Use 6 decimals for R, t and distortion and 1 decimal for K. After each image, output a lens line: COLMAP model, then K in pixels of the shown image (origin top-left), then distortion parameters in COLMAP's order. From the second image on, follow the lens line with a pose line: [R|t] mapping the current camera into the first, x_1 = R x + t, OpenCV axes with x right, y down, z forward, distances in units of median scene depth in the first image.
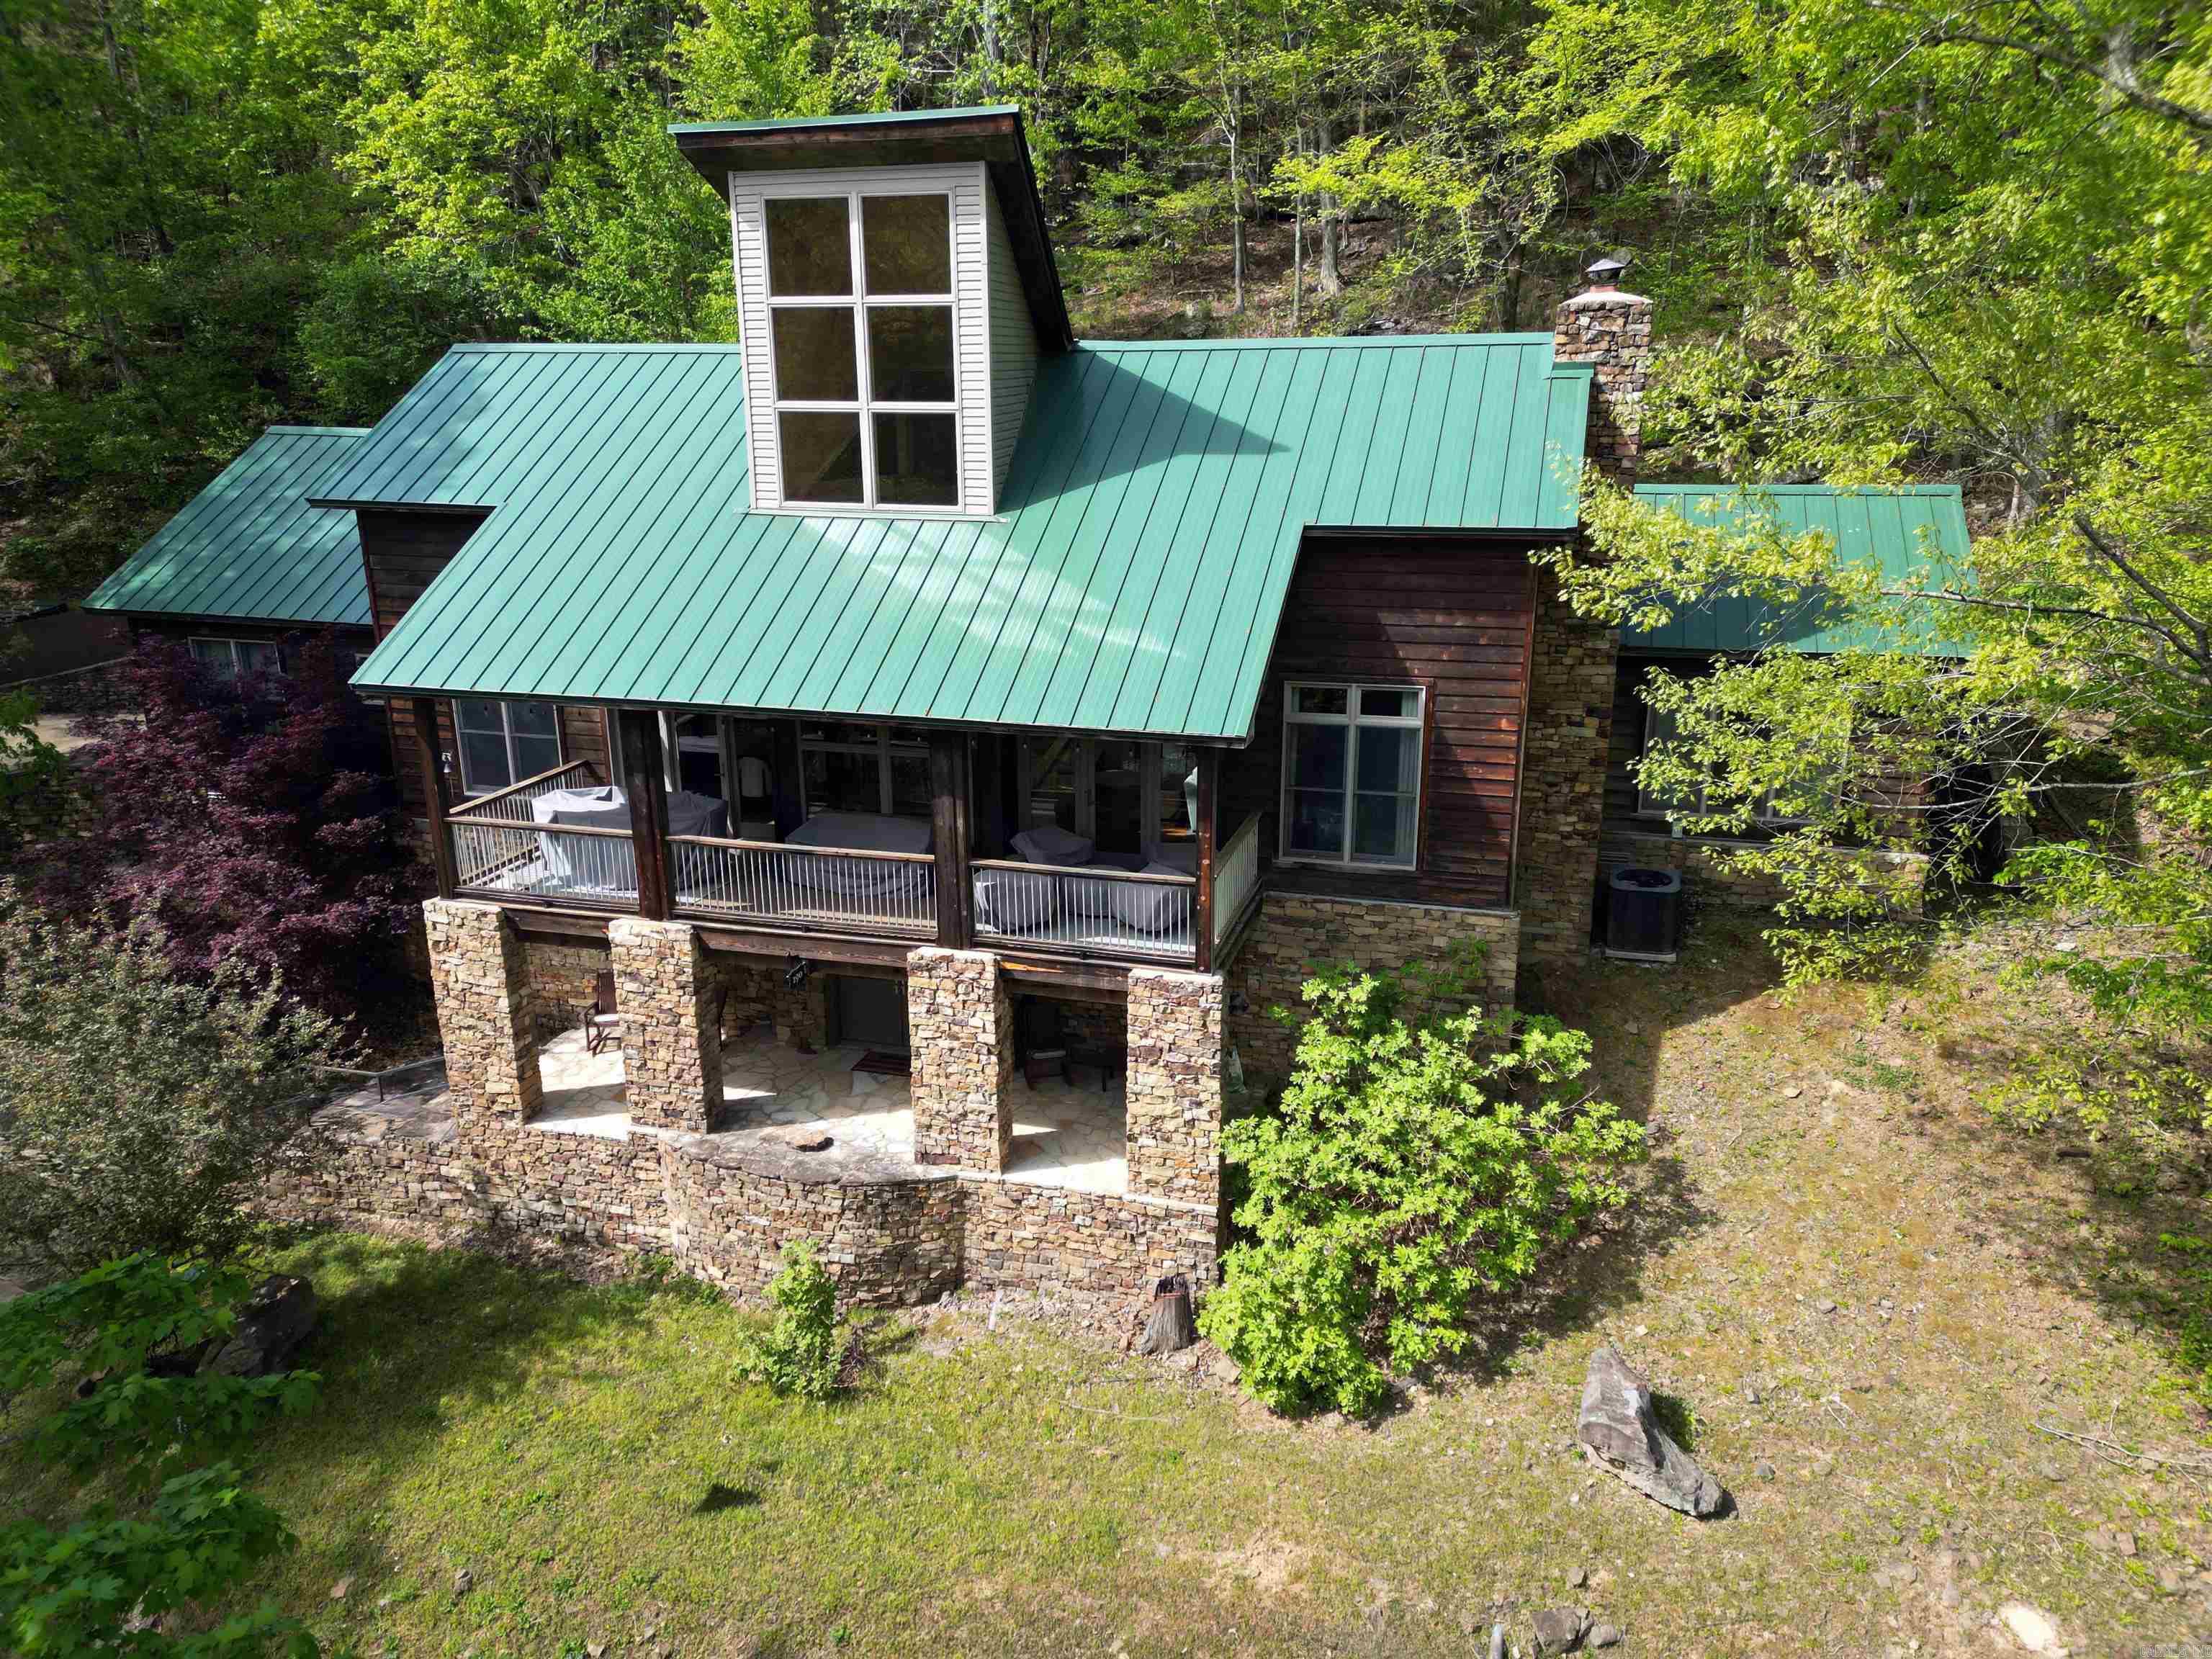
lens RADIAL K [[1553.4, 0, 1102.7], [0, 1553.4, 795.5], [0, 0, 1]] dist [0.078128, -0.088275]
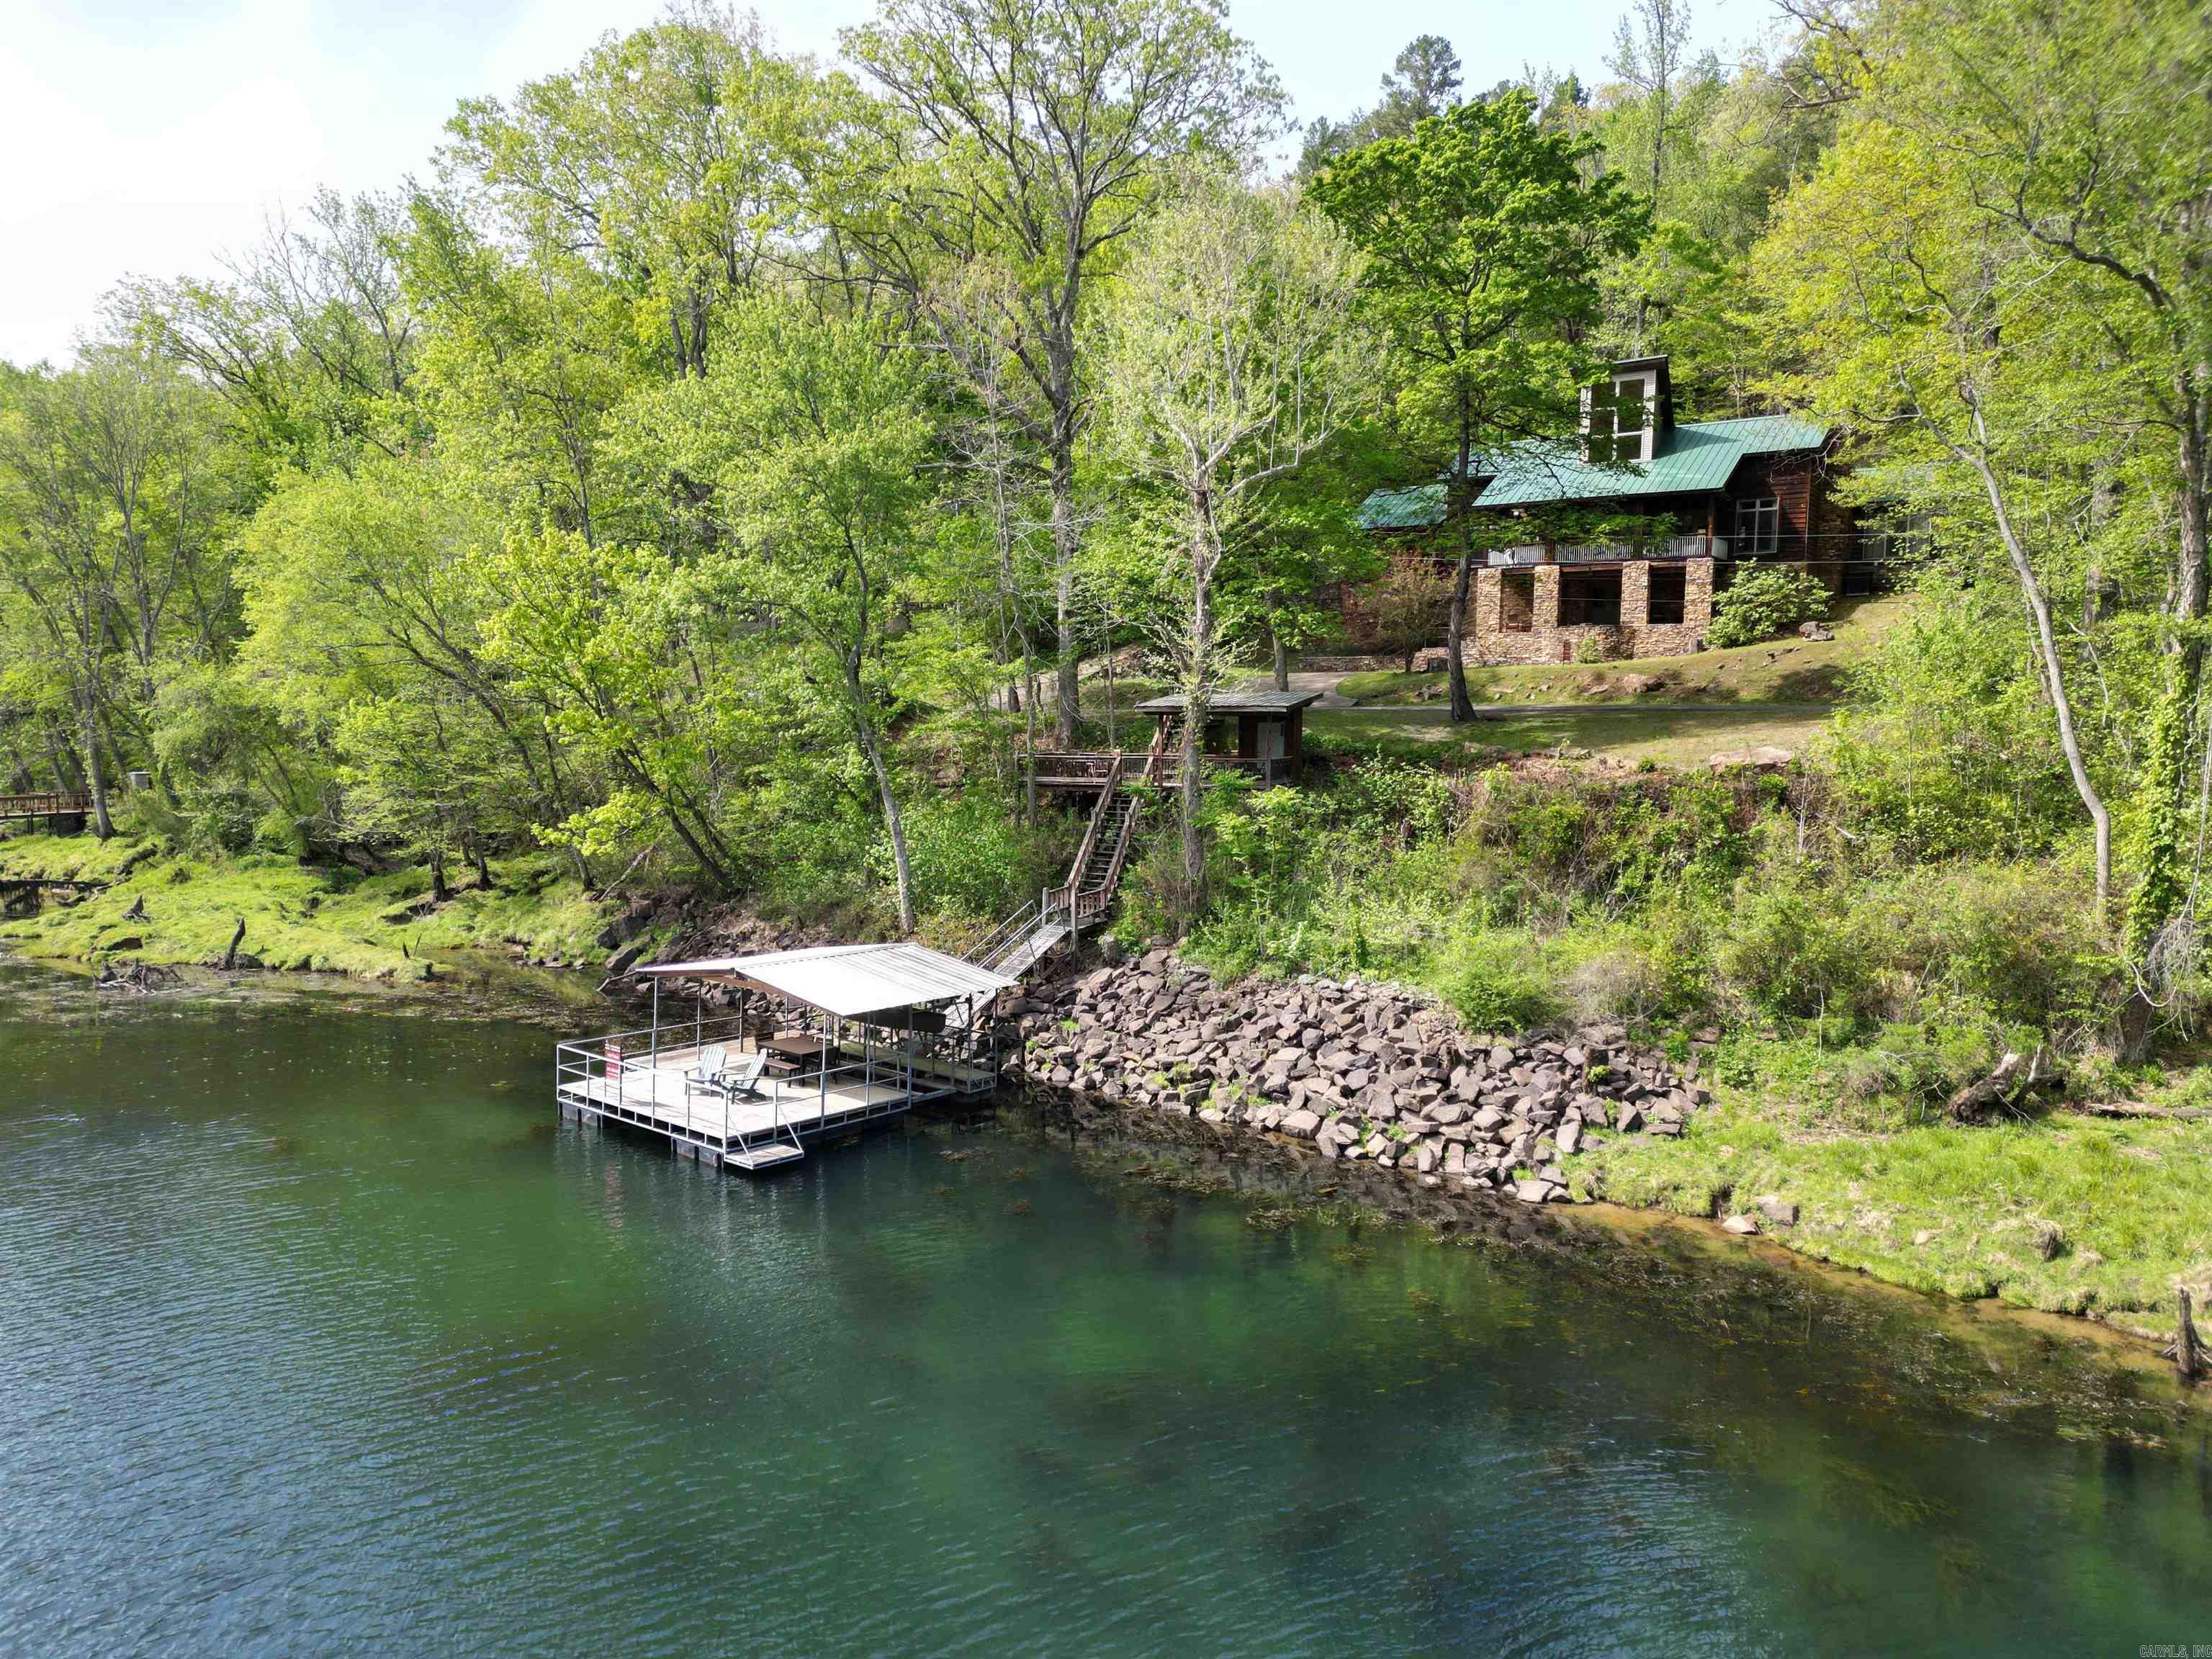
lens RADIAL K [[1553.4, 0, 1102.7], [0, 1553.4, 795.5], [0, 0, 1]] dist [0.078128, -0.088275]
pose [[0.942099, 0.034112, -0.333596, -0.026979], [-0.106867, 0.973485, -0.202255, 1.484846], [0.317851, 0.226195, 0.920764, -2.648238]]
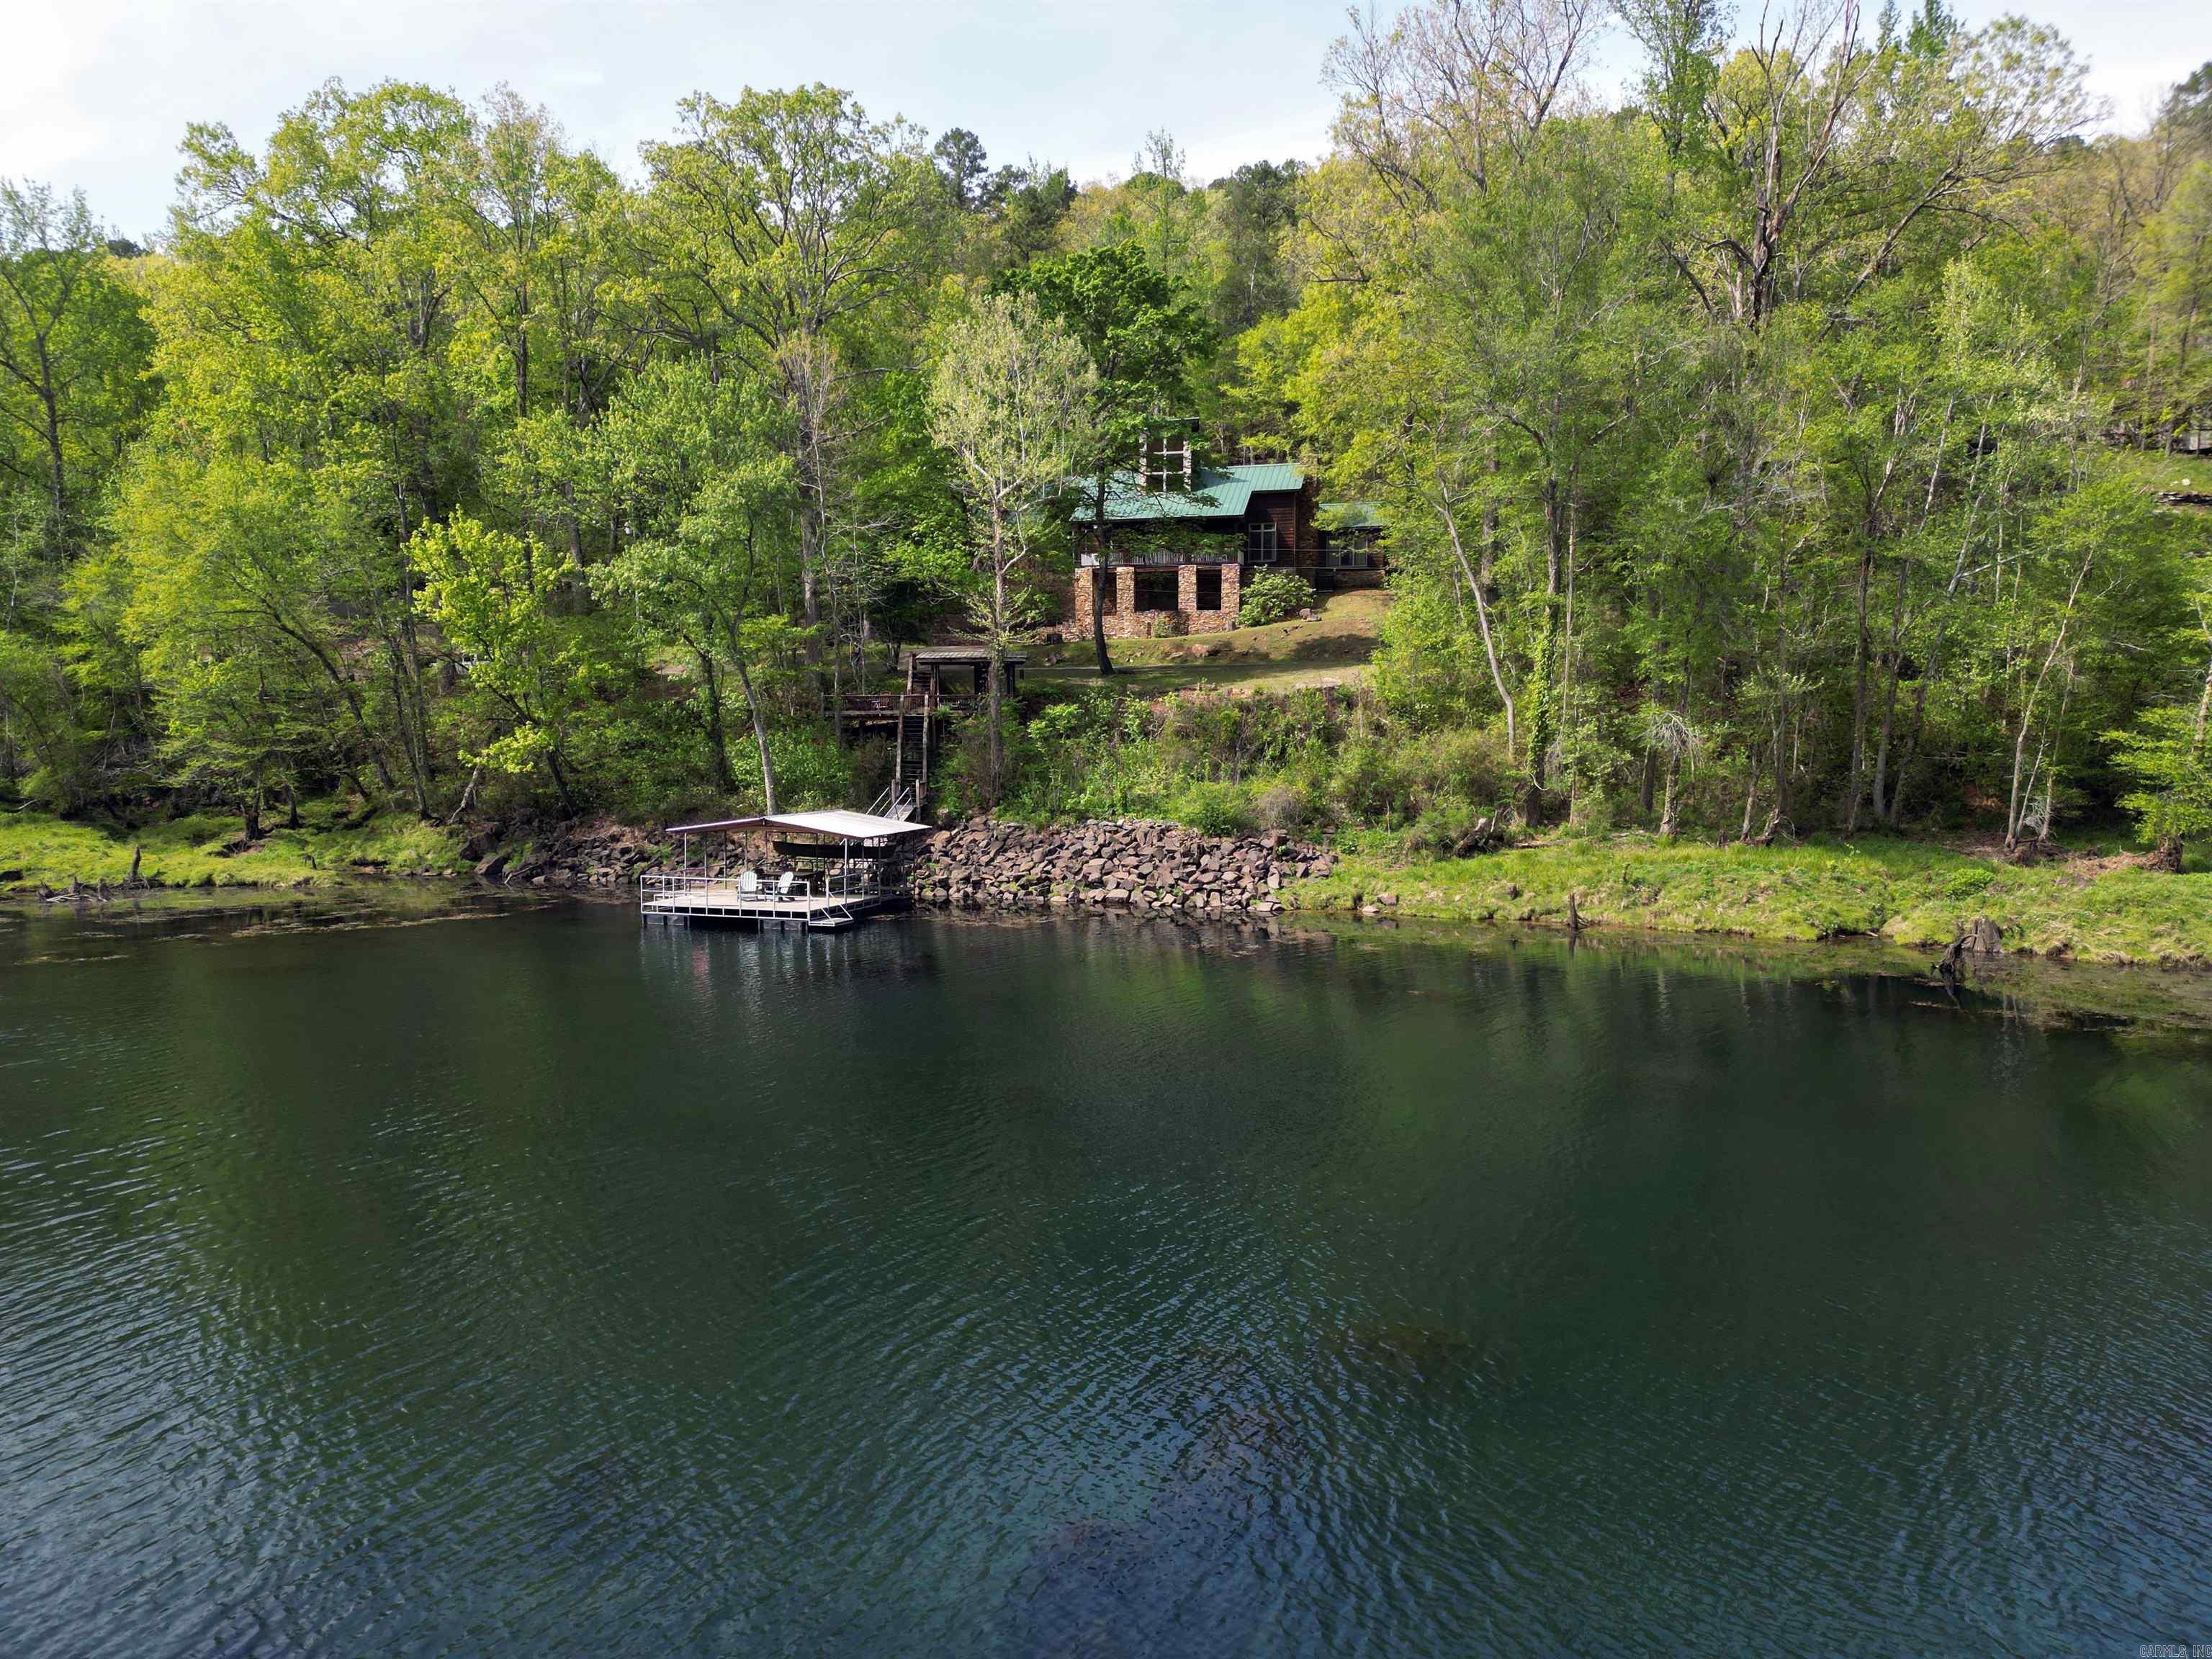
lens RADIAL K [[1553.4, 0, 1102.7], [0, 1553.4, 795.5], [0, 0, 1]] dist [0.078128, -0.088275]
pose [[0.999711, -0.004478, 0.023600, -0.487987], [0.009605, 0.975032, -0.221857, 1.931135], [-0.022017, 0.222019, 0.974794, -3.772988]]
